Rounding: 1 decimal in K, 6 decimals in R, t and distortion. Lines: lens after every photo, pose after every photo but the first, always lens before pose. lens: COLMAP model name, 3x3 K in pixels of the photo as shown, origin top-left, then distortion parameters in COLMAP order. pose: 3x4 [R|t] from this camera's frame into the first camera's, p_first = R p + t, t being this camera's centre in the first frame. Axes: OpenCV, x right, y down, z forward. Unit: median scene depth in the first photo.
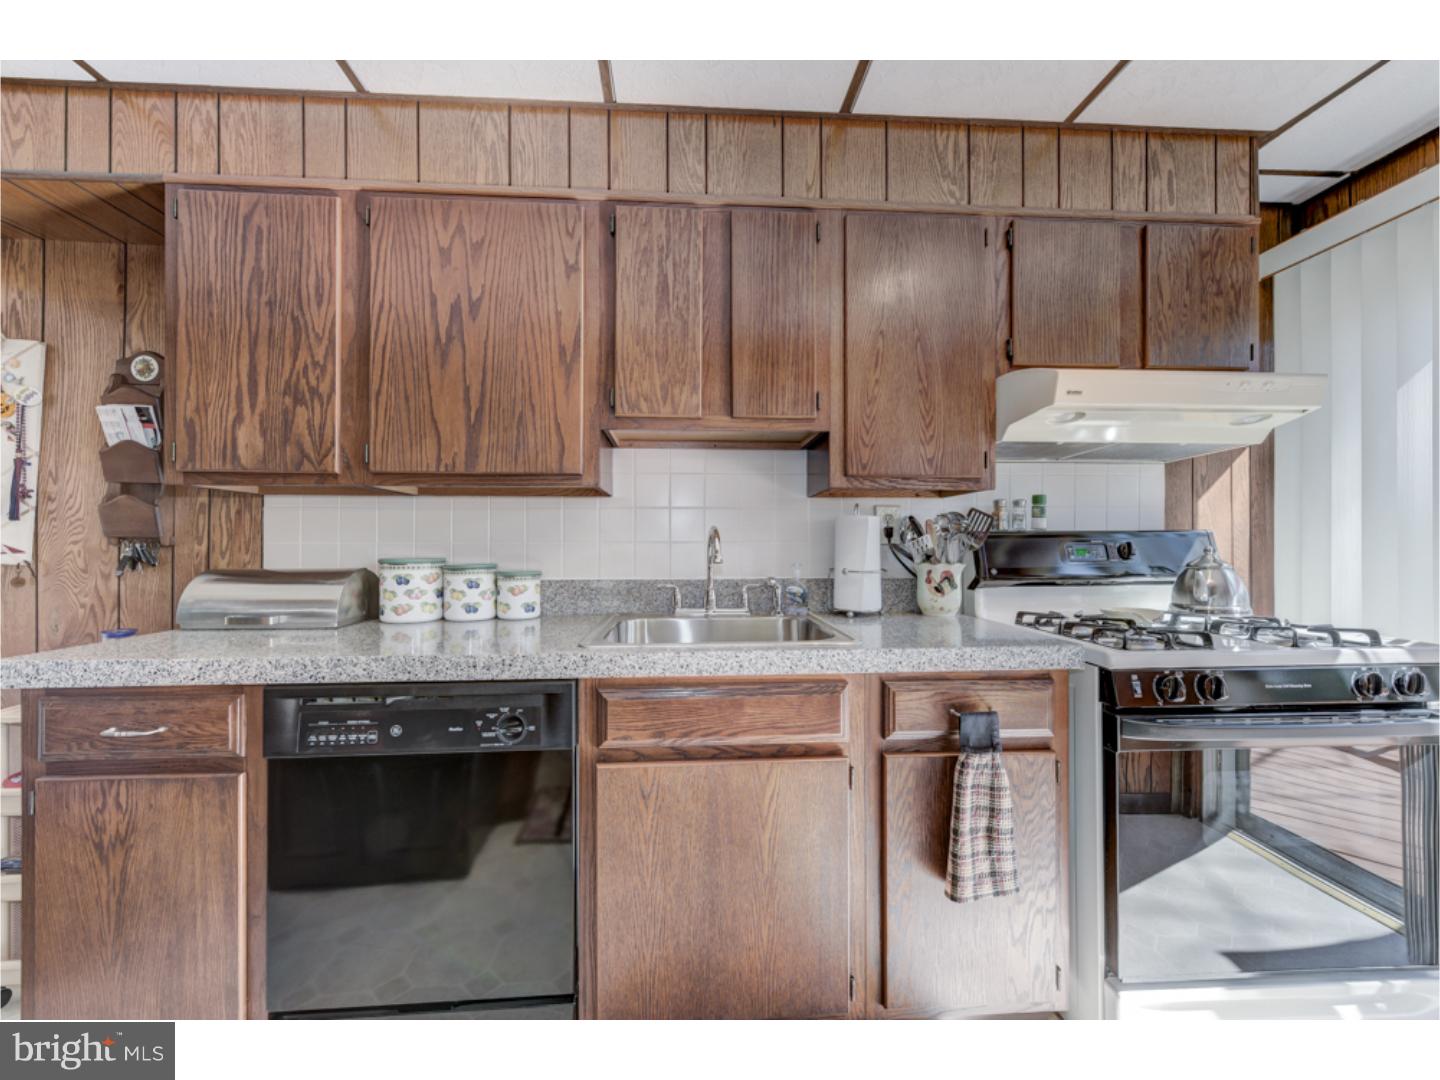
lens RADIAL K [[584.4, 0, 706.5], [0, 584.4, 544.7], [0, 0, 1]] dist [-0.001214, -0.000251]
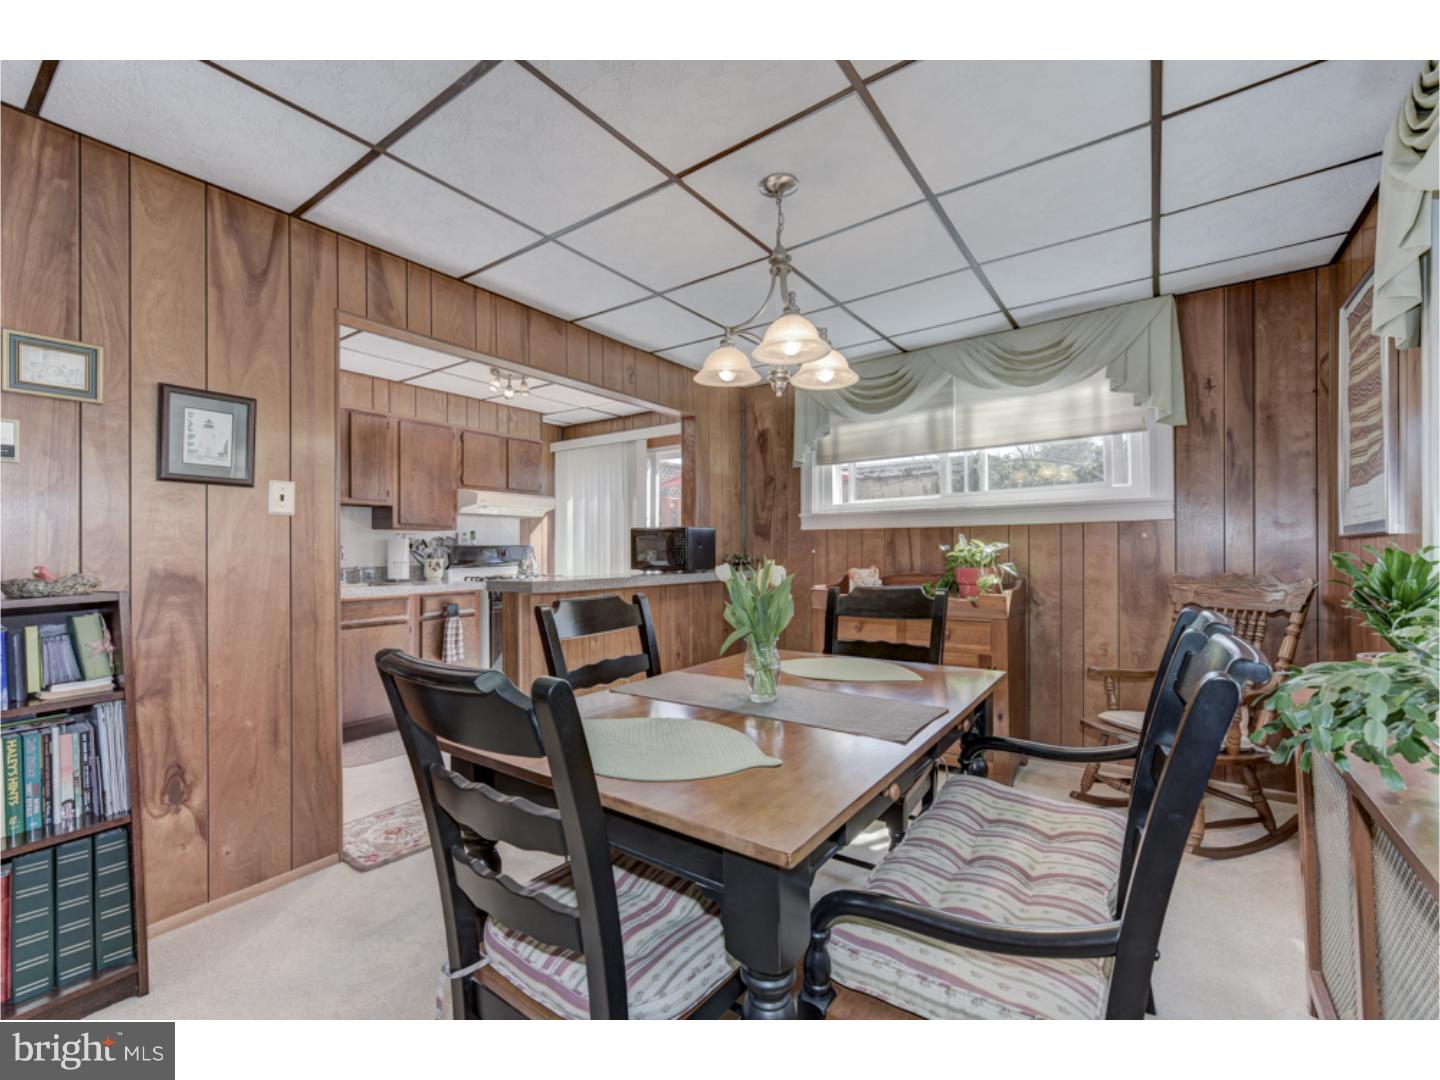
lens RADIAL K [[617.0, 0, 718.7], [0, 617.0, 546.9], [0, 0, 1]] dist [0.006317, 0.000399]
pose [[0.641429, 0.003212, 0.767176, -0.891868], [0.001458, 0.999984, -0.005405, -0.001711], [-0.767181, 0.004586, 0.641414, -1.707185]]
